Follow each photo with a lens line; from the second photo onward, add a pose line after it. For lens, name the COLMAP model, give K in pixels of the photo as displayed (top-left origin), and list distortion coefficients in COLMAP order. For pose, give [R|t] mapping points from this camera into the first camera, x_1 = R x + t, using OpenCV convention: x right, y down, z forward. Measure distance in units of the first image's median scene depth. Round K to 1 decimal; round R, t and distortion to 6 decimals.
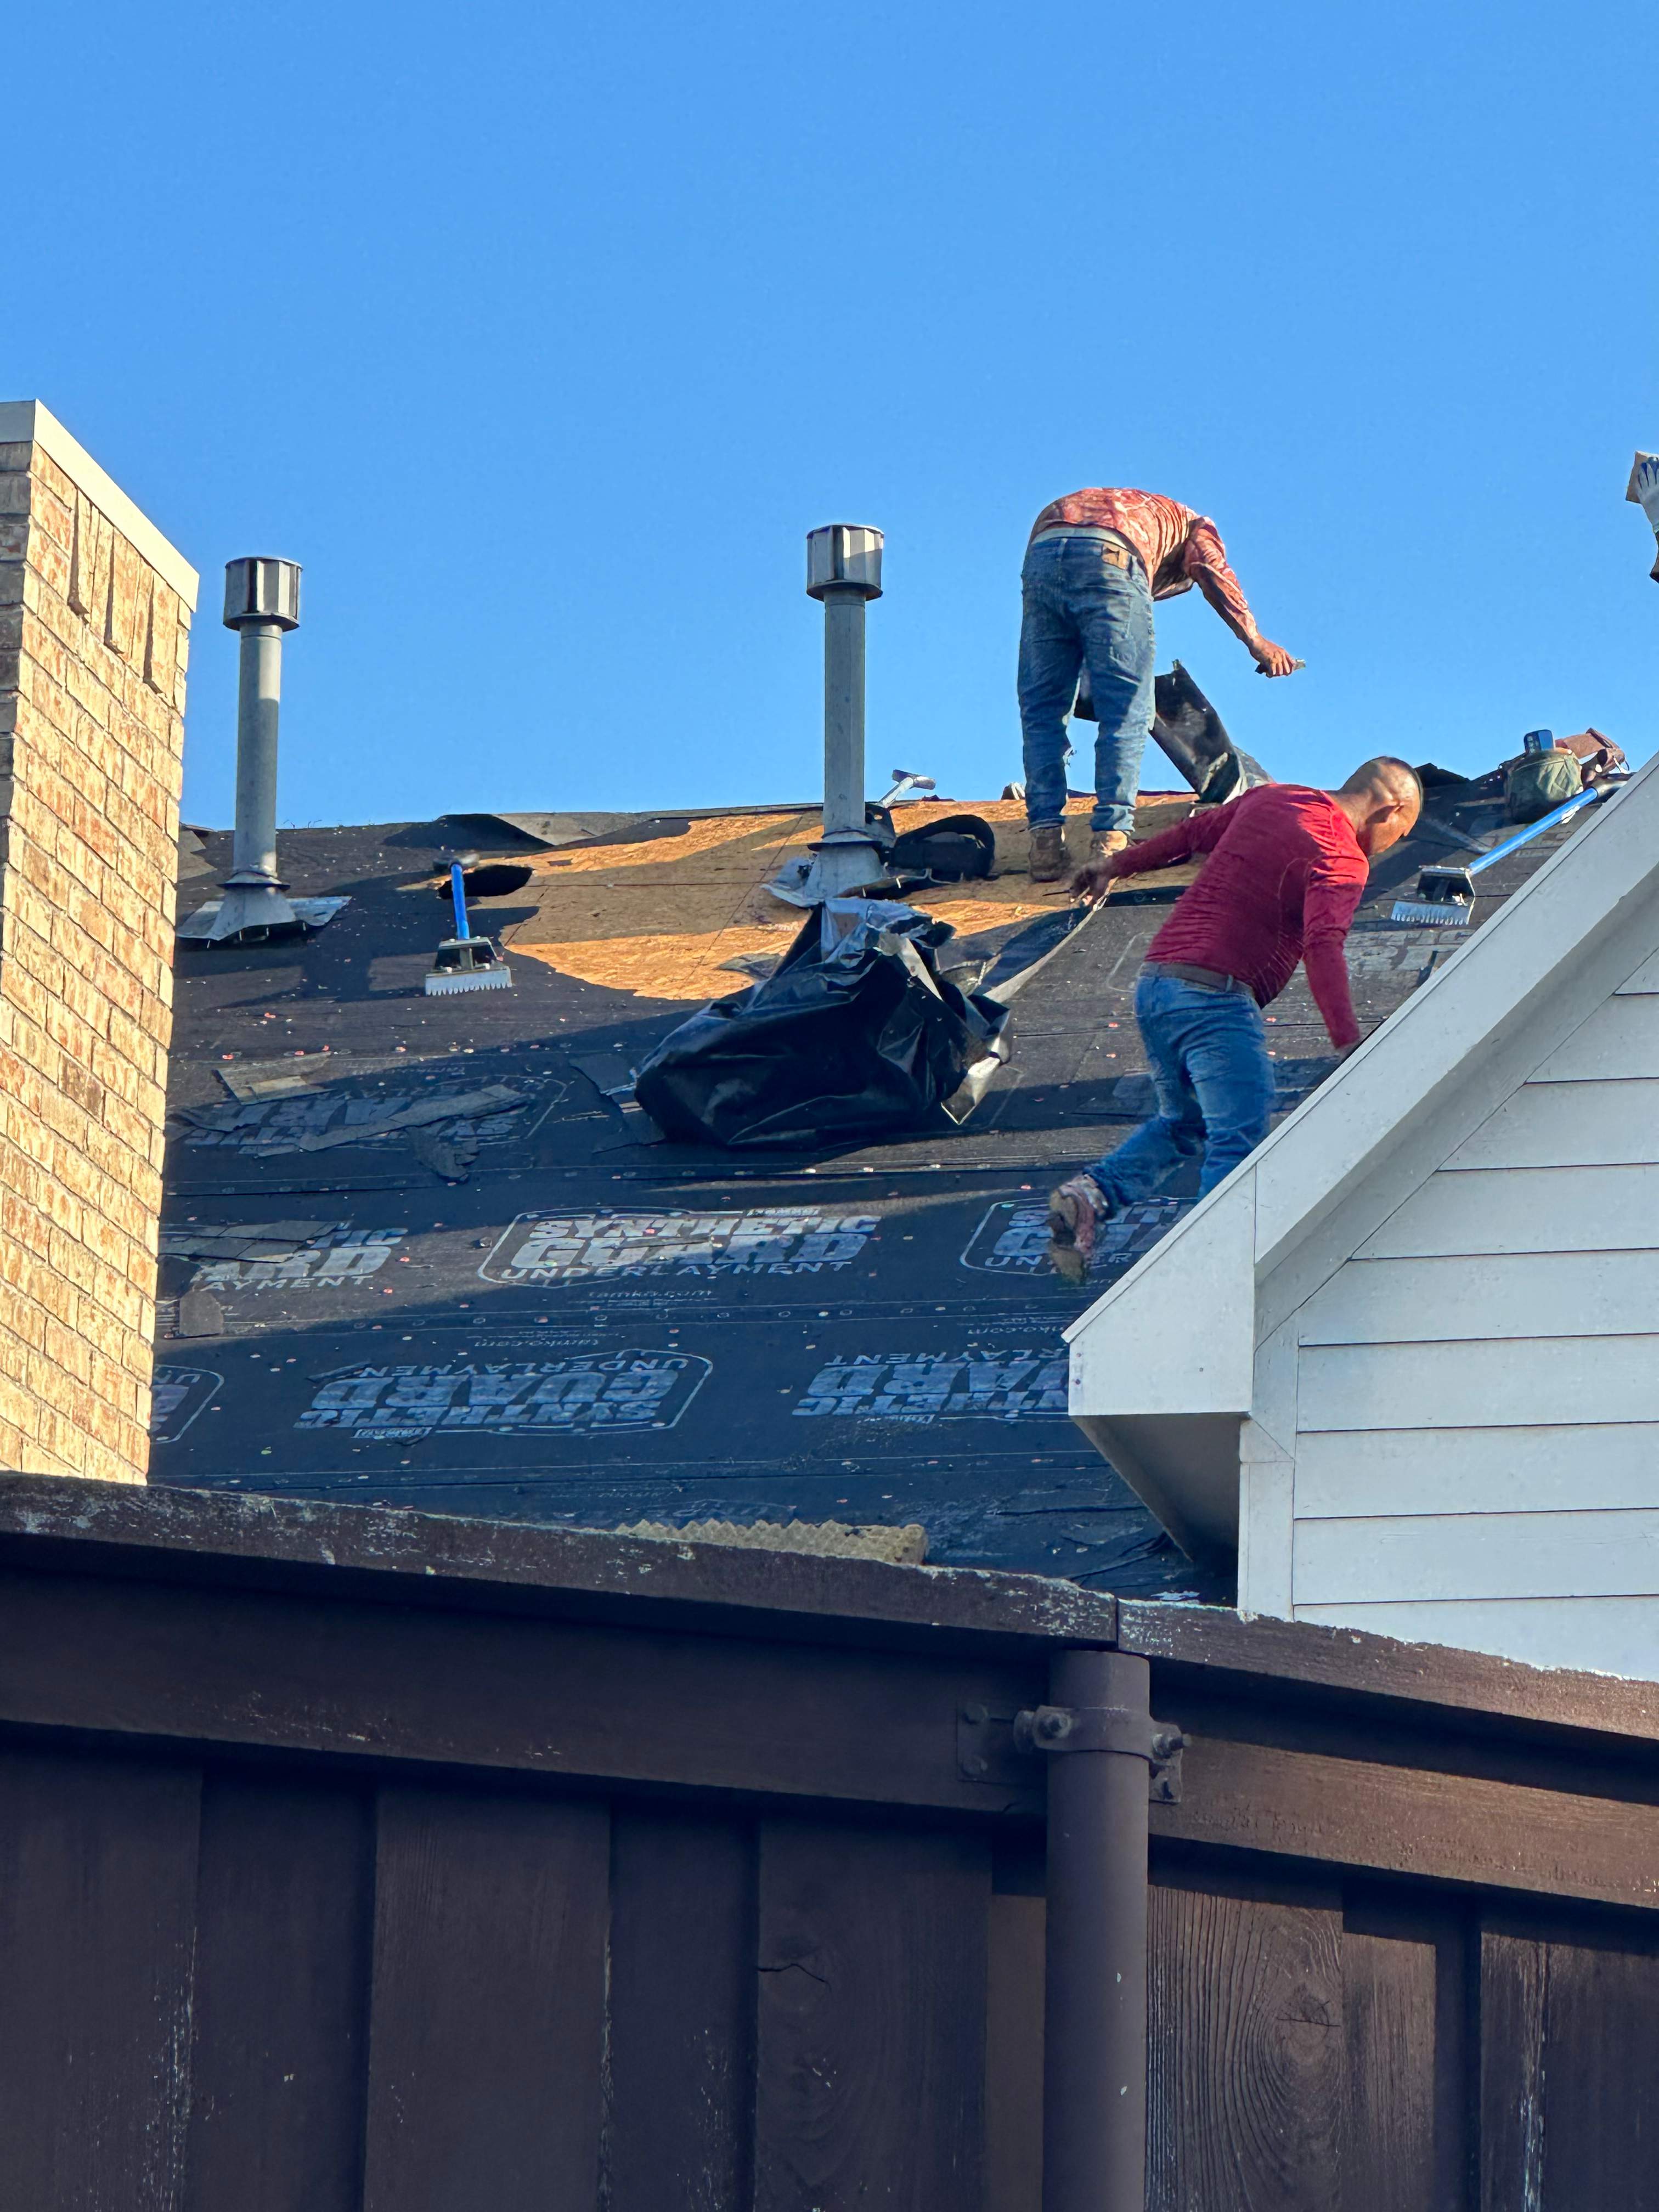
lens RADIAL K [[9669.2, 0, 829.5], [0, 9669.2, 1106.0], [0, 0, 1]] dist [-0.434584, 4.726938]
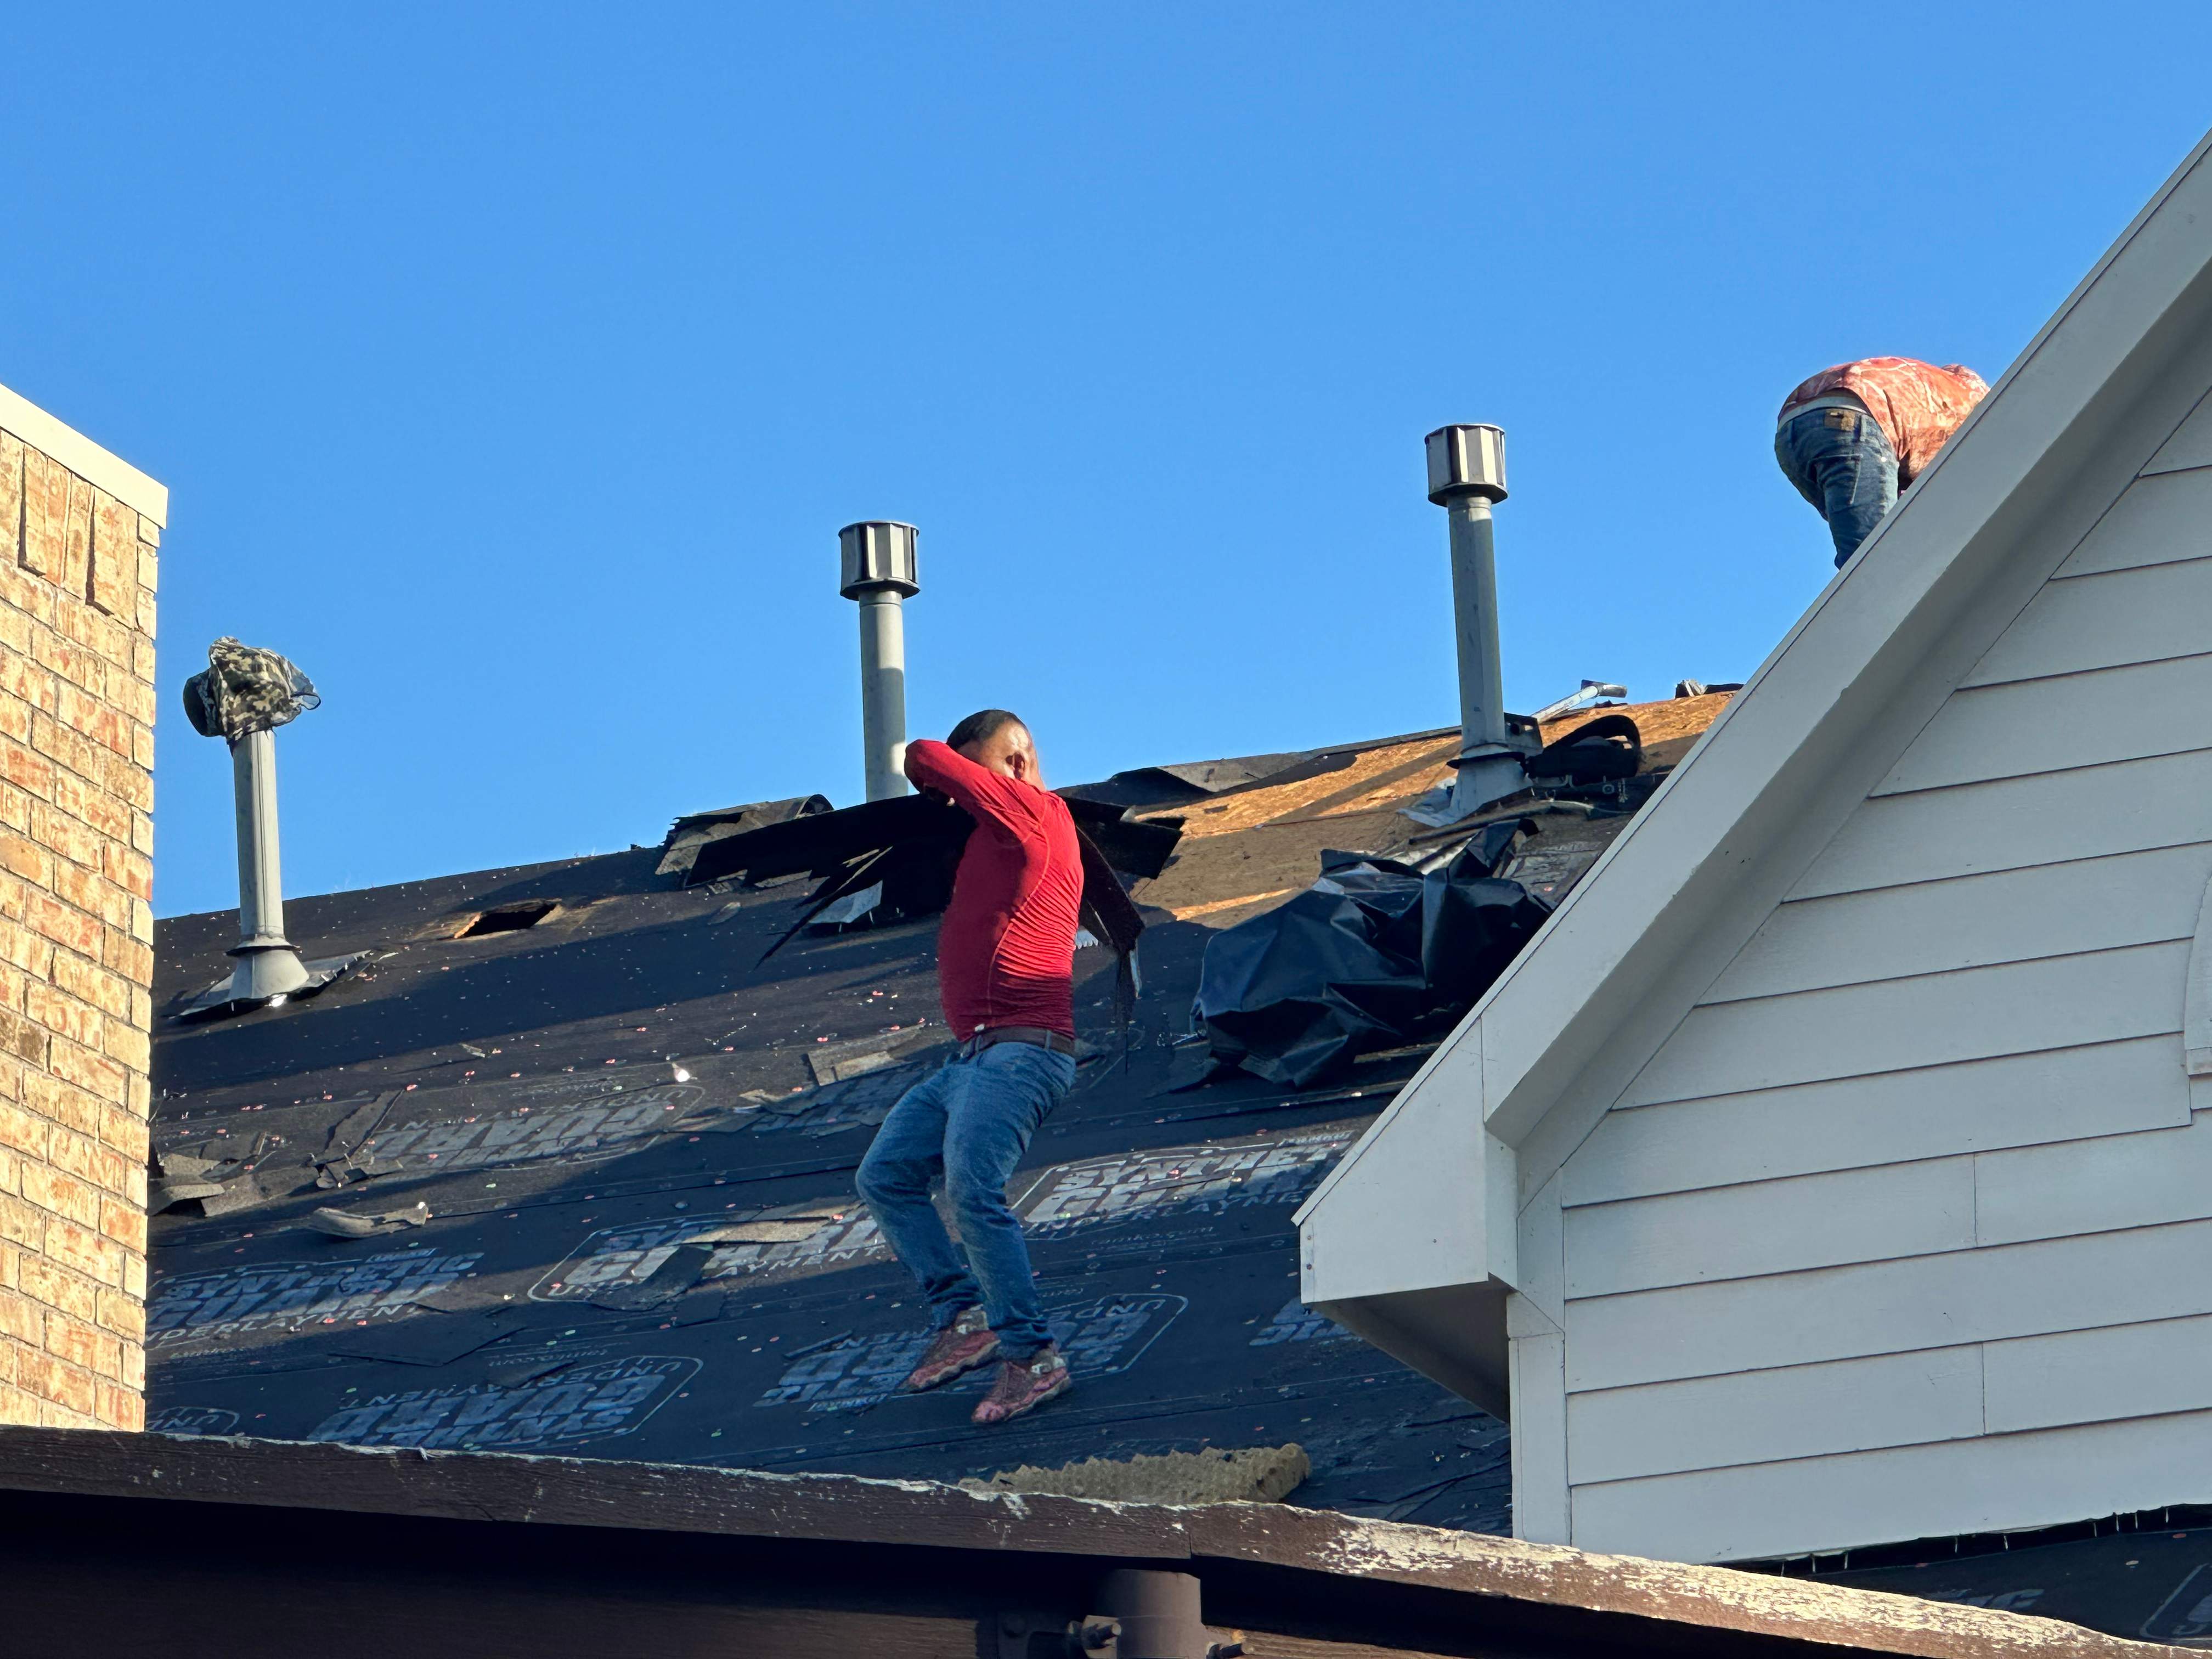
lens RADIAL K [[9669.2, 0, 1106.0], [0, 9669.2, 829.5], [0, 0, 1]] dist [-0.434584, 4.726938]
pose [[0.981924, -0.097618, -0.162160, 0.140654], [0.091206, 0.994744, -0.046545, 0.024553], [0.165851, 0.030914, 0.985666, 0.068620]]
